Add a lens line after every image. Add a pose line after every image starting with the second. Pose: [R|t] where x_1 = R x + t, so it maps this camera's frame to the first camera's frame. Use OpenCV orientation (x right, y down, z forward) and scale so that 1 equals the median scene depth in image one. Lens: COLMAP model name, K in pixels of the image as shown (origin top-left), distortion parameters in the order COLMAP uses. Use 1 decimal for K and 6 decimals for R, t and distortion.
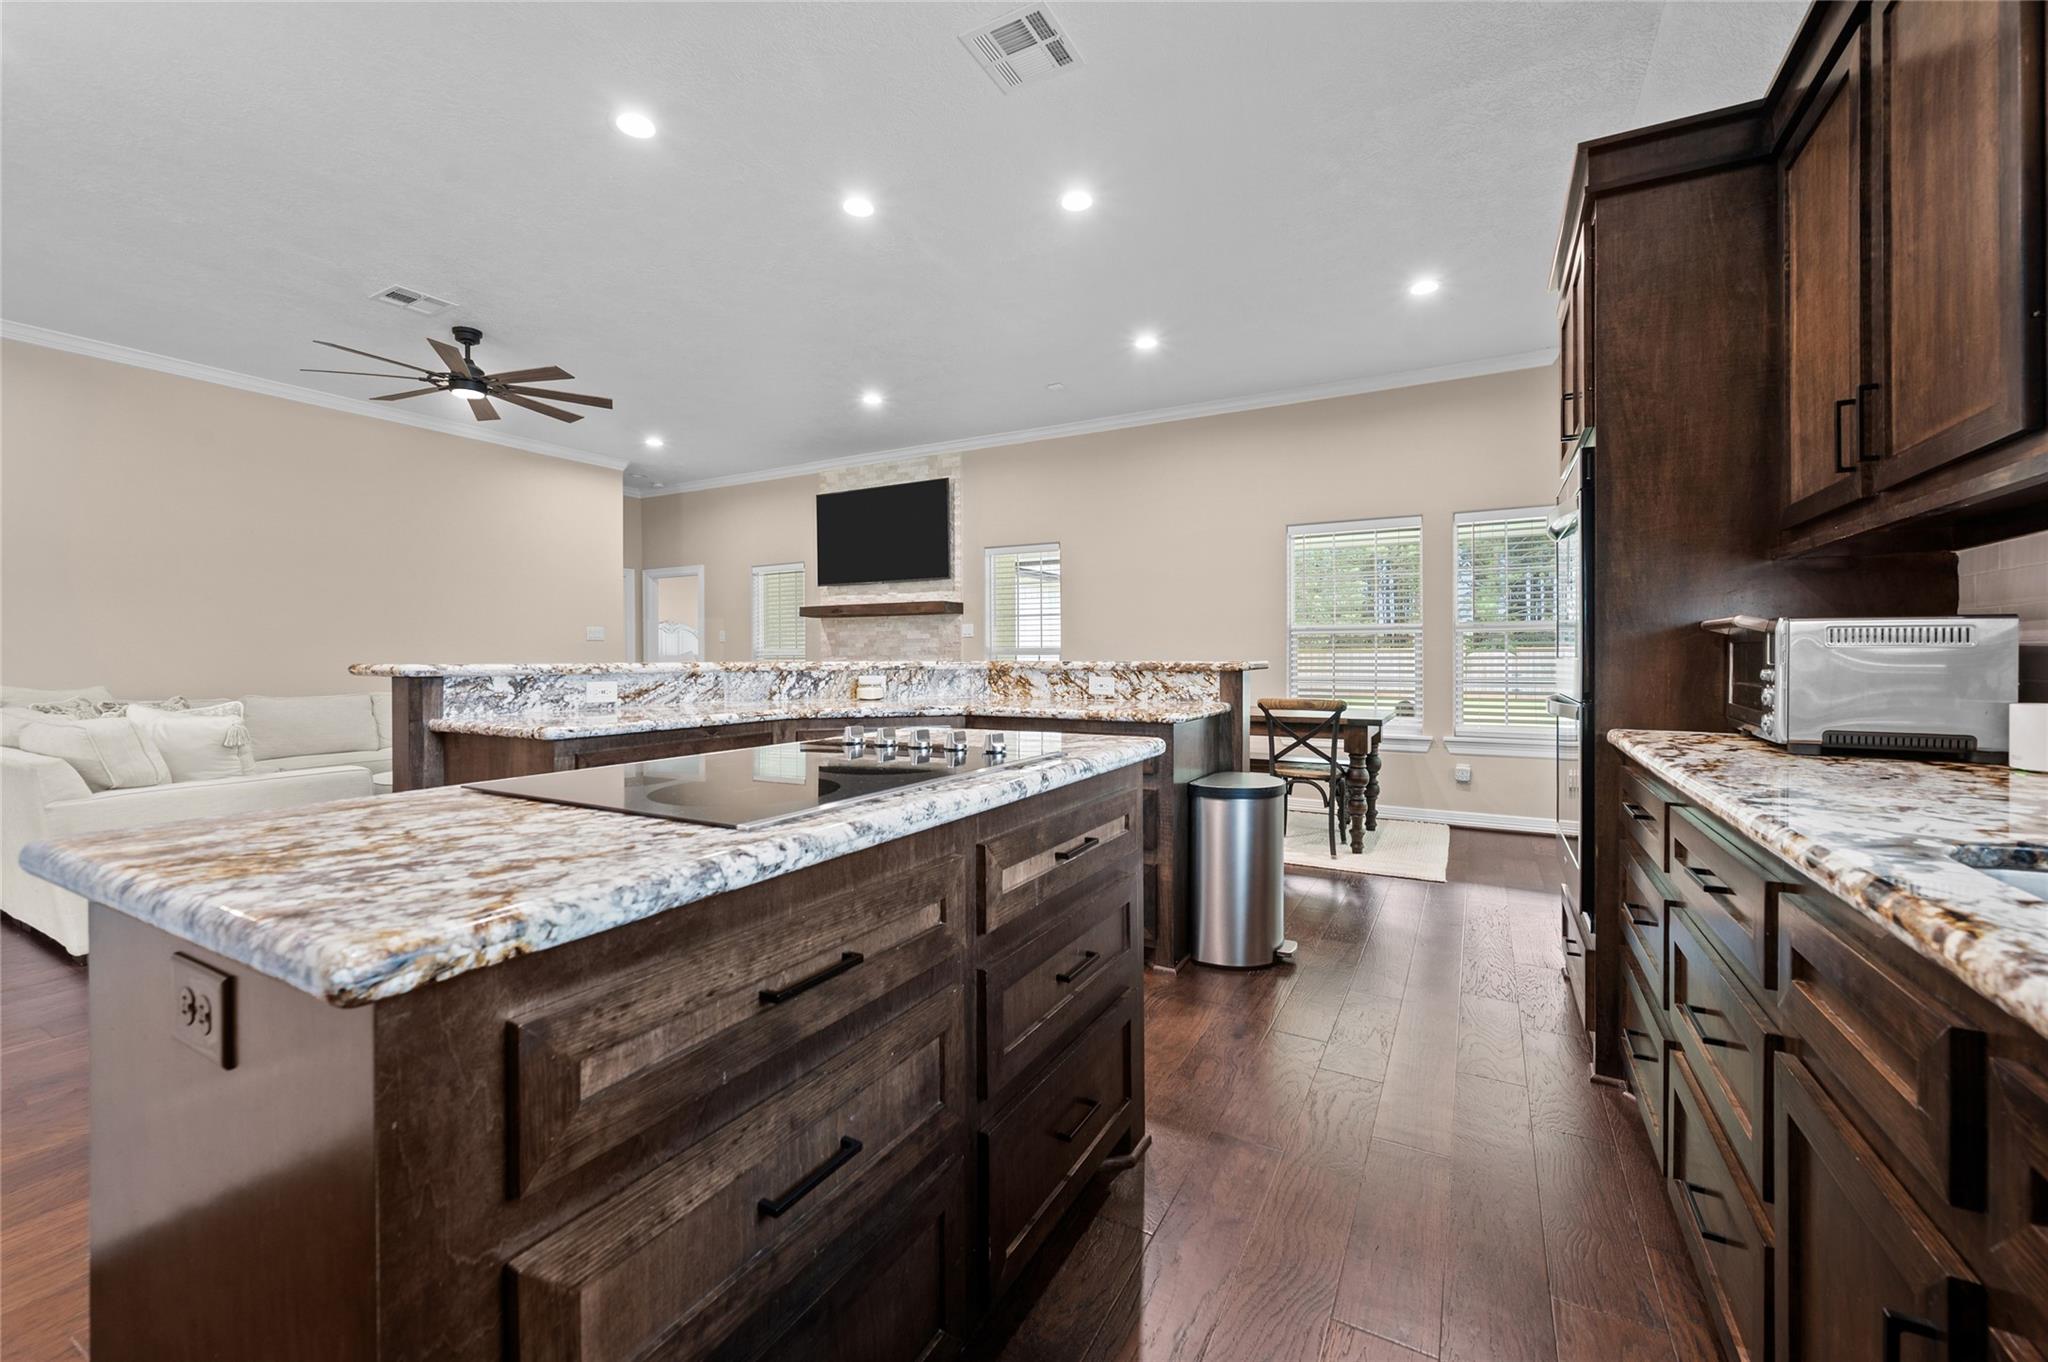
lens RADIAL K [[818.8, 0, 1024.0], [0, 818.8, 663.3], [0, 0, 1]] dist [0.001616, 0.000501]
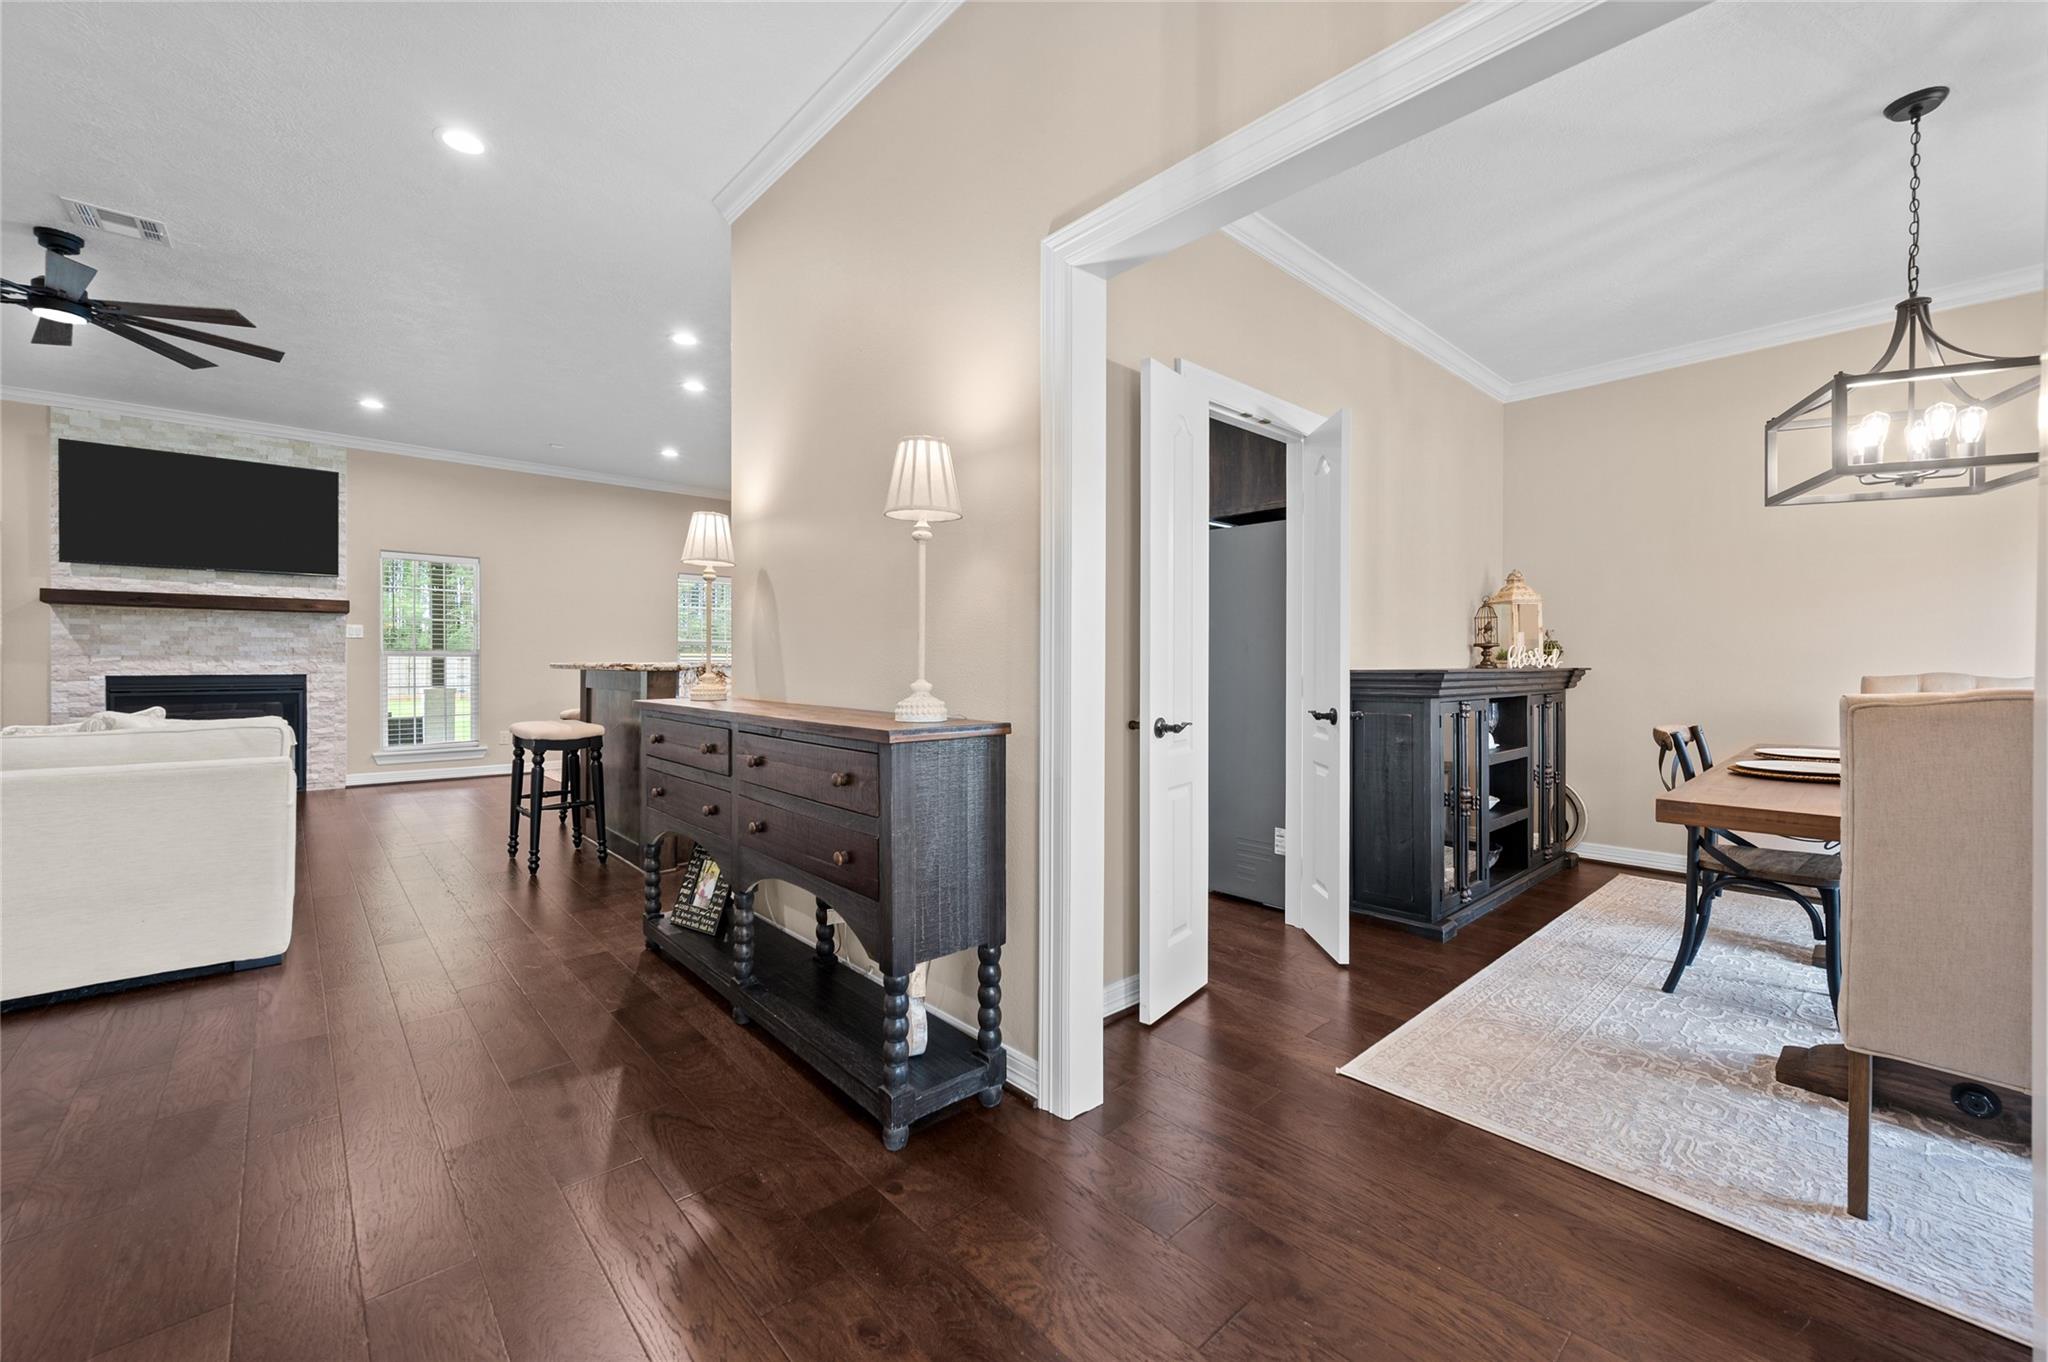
lens RADIAL K [[818.8, 0, 1024.0], [0, 818.8, 663.3], [0, 0, 1]] dist [0.001616, 0.000501]
pose [[0.320972, -0.000147, 0.947089, -1.380301], [0.002514, 0.999997, -0.000697, 0.002191], [-0.947085, 0.002604, 0.320971, -0.140704]]
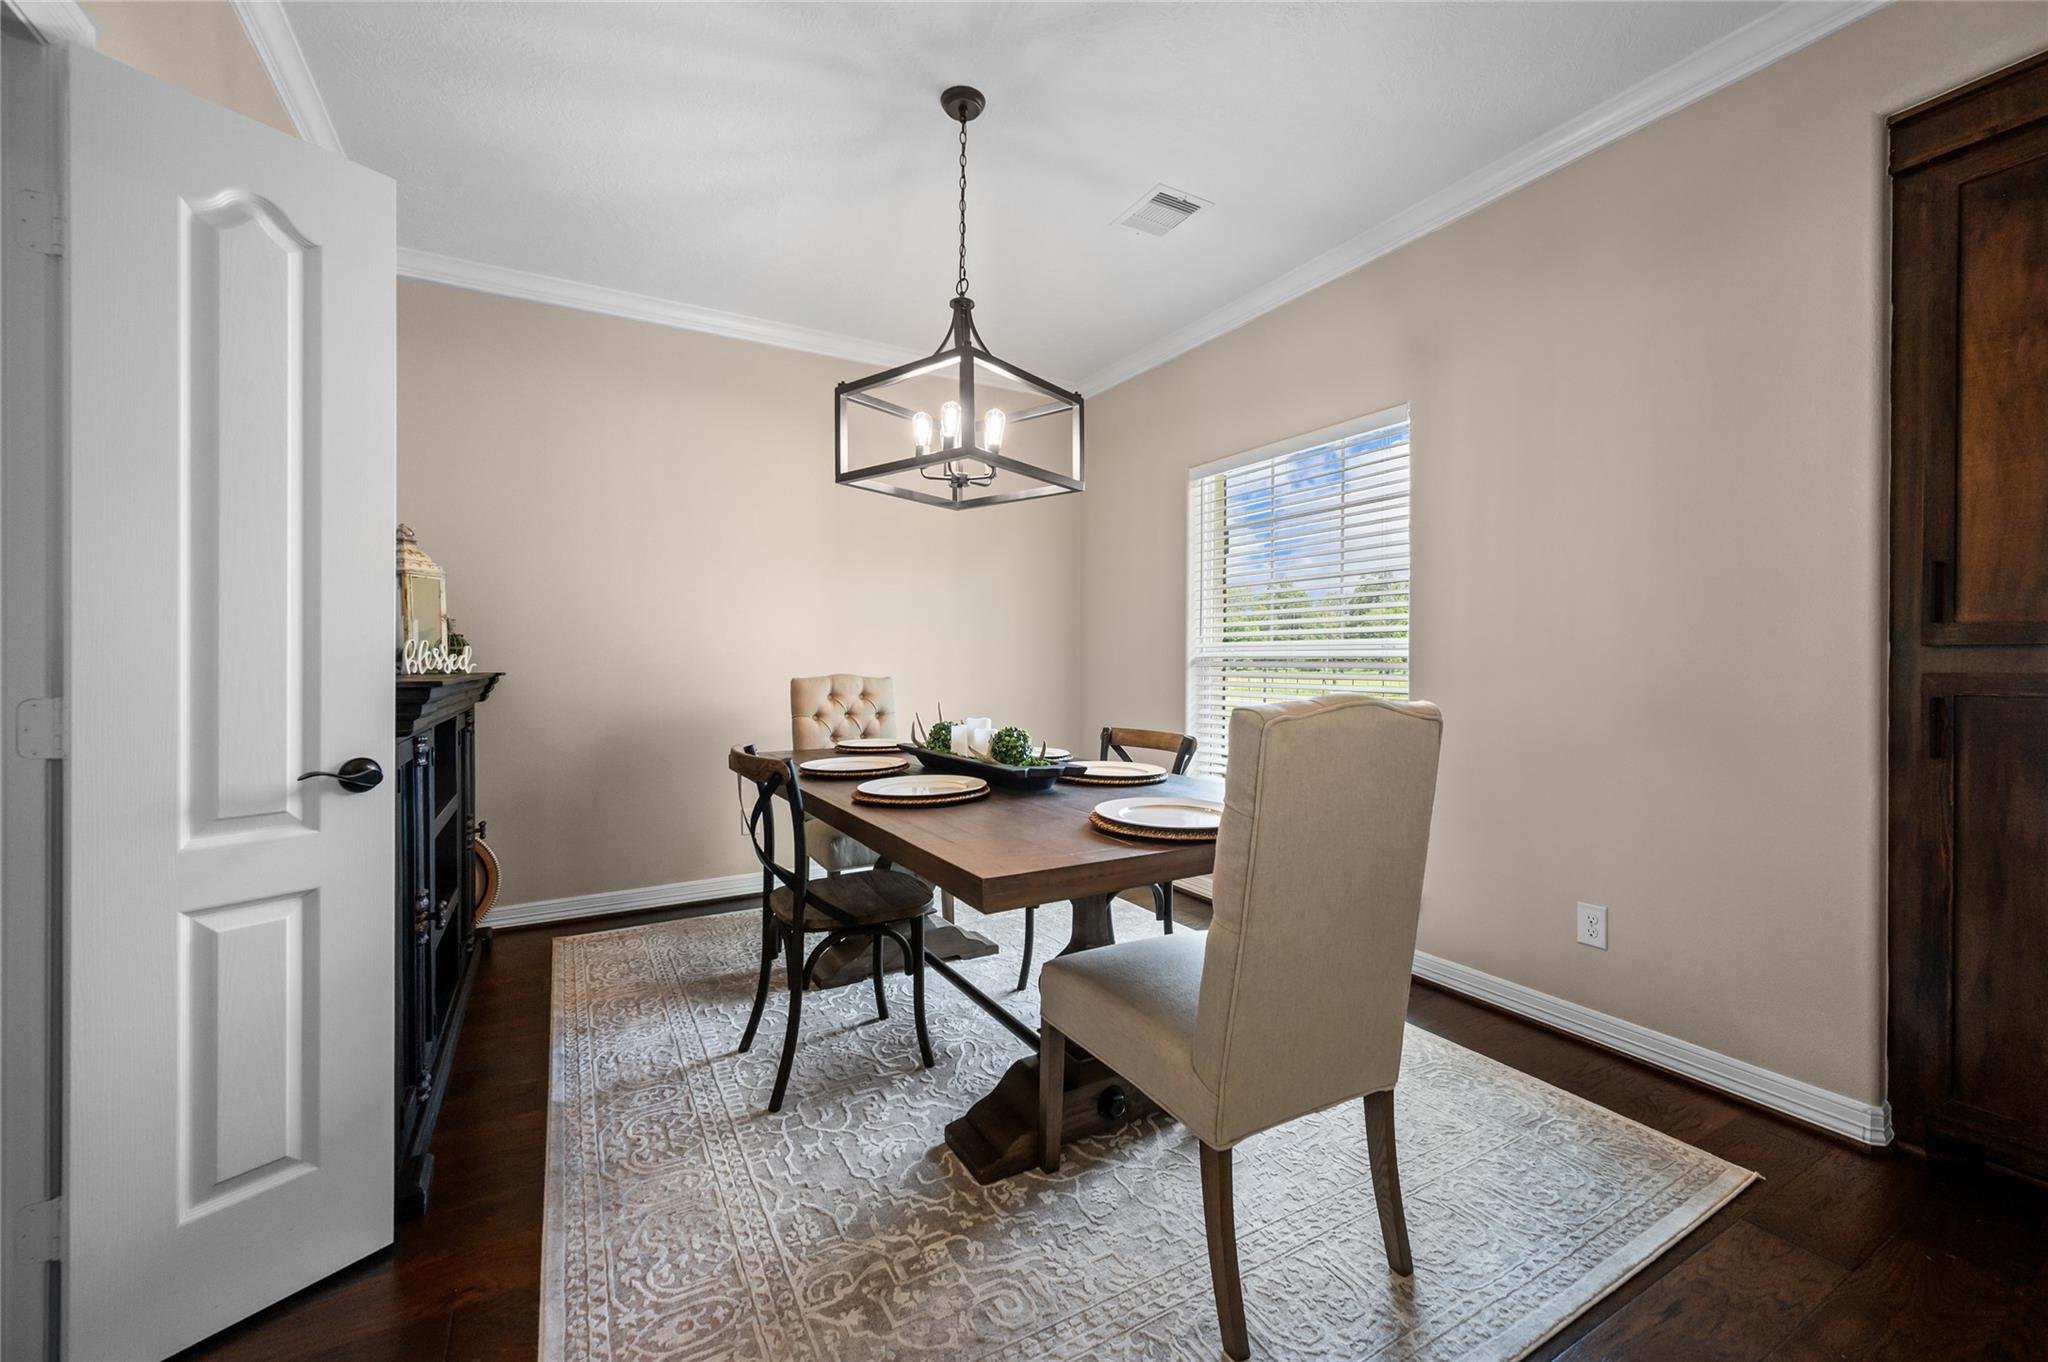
lens RADIAL K [[818.8, 0, 1024.0], [0, 818.8, 663.3], [0, 0, 1]] dist [0.001616, 0.000501]
pose [[-0.853522, 0.000347, 0.521057, -0.961448], [0.005199, 0.999956, 0.007850, -0.002887], [-0.521031, 0.009409, -0.853486, -0.078962]]
